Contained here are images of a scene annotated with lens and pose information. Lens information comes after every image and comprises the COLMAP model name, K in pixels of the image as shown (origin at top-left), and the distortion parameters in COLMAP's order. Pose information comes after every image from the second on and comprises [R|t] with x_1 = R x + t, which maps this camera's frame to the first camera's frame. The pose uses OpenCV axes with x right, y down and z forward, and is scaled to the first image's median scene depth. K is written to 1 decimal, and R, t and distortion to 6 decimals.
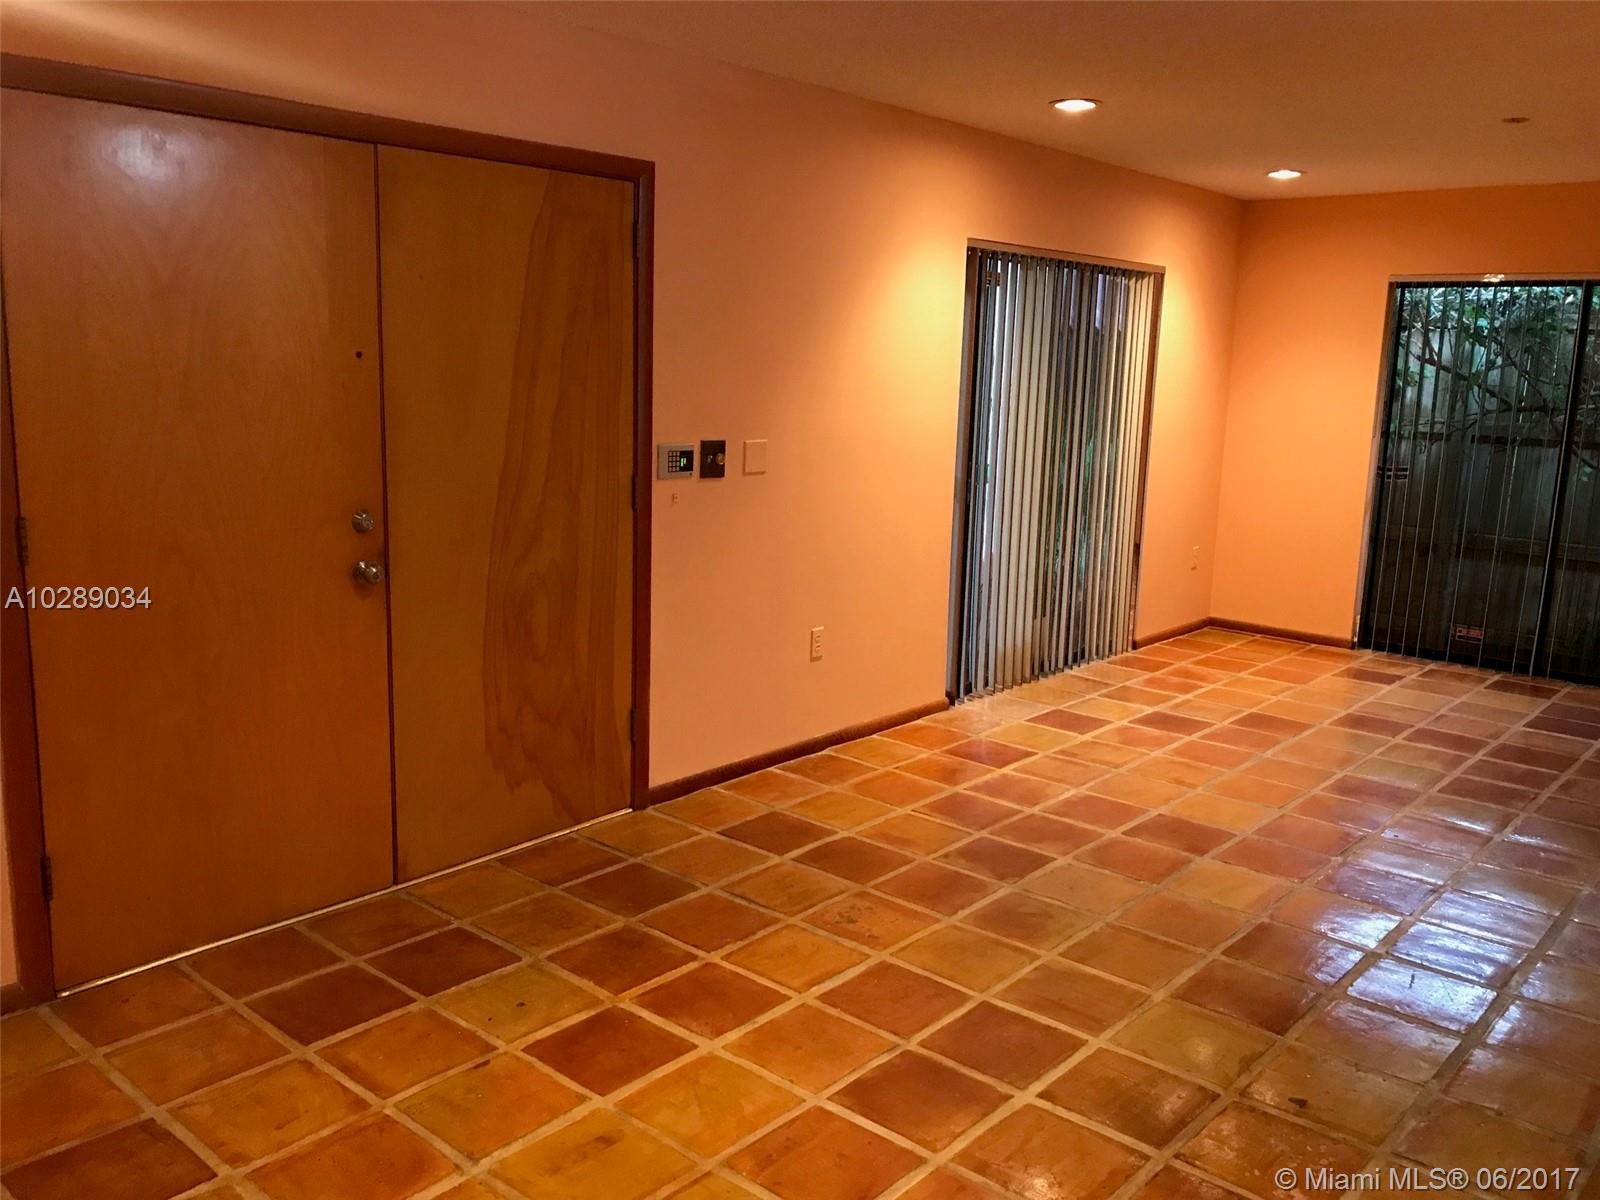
lens RADIAL K [[1310.5, 0, 824.3], [0, 1310.5, 622.9], [0, 0, 1]] dist [0.022650, -0.002000]
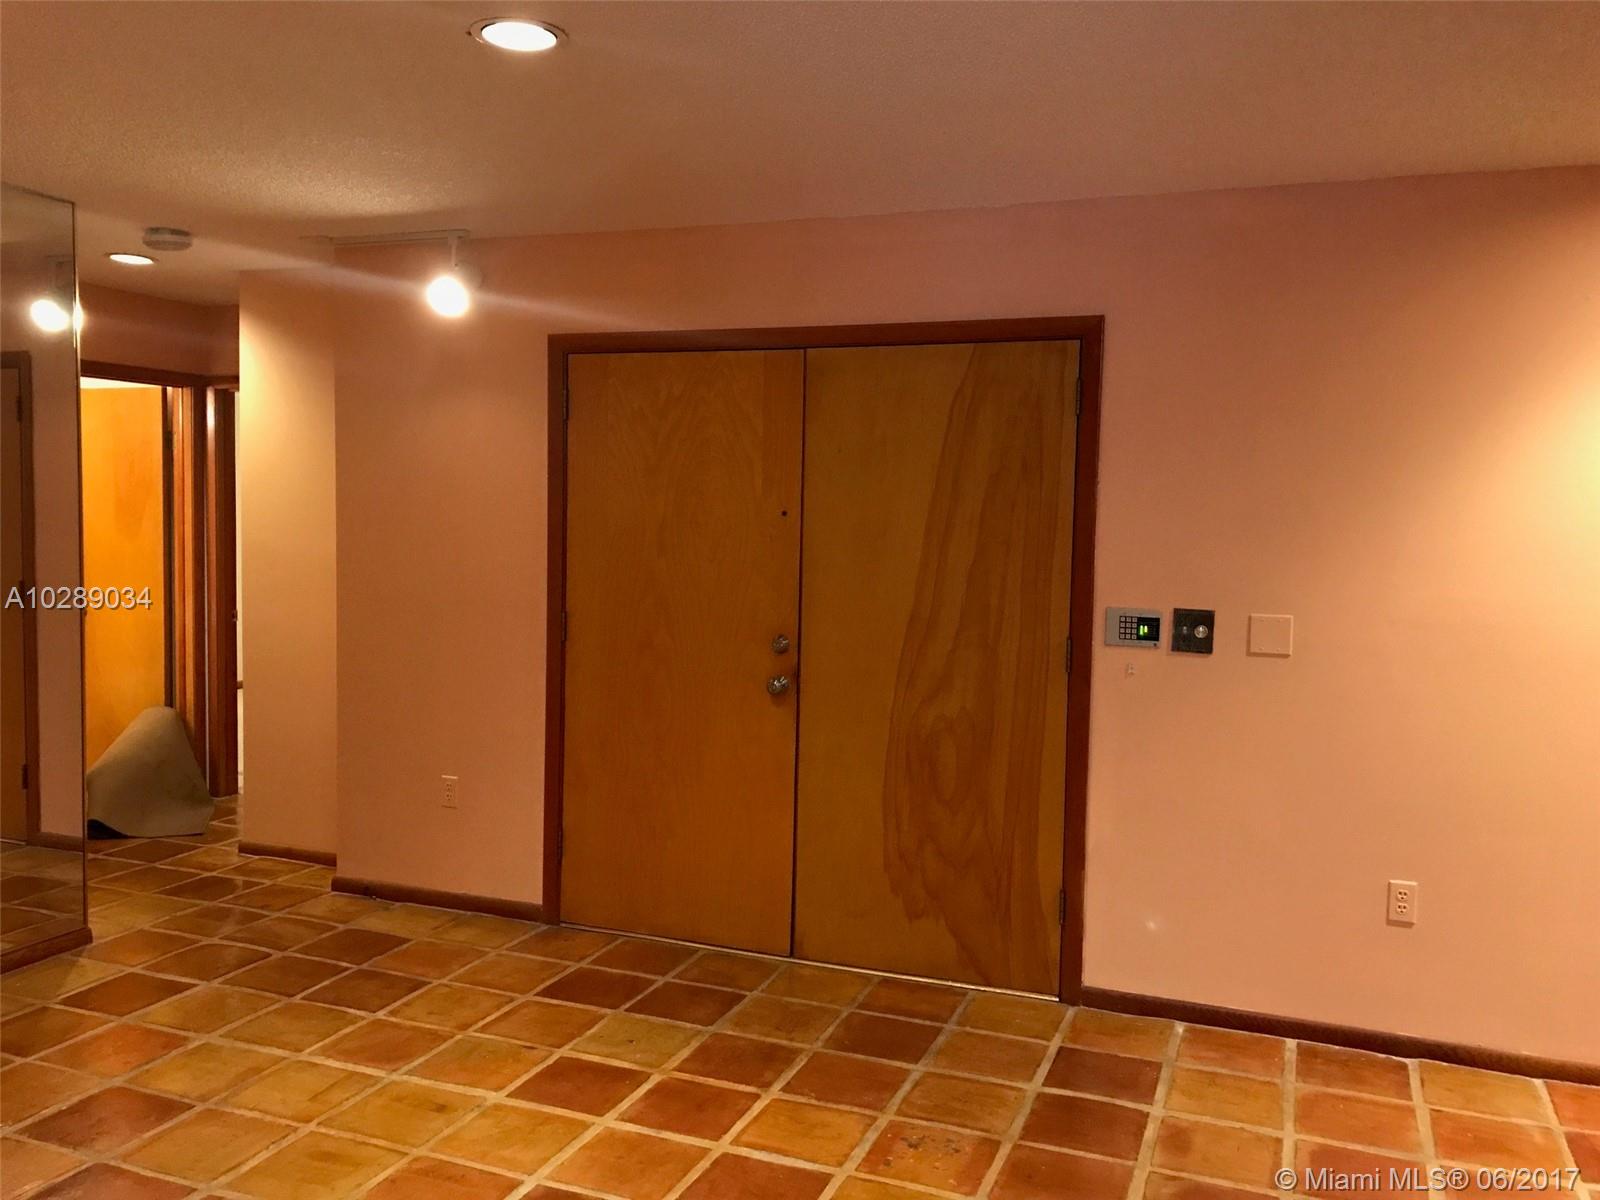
lens RADIAL K [[1358.8, 0, 800.0], [0, 1358.8, 600.0], [0, 0, 1]] dist [0.040646, -0.016826]
pose [[0.322350, 0.041871, -0.945694, 0.758204], [-0.202267, 0.978996, -0.025599, -0.077511], [0.924759, 0.199535, 0.324048, 0.518840]]
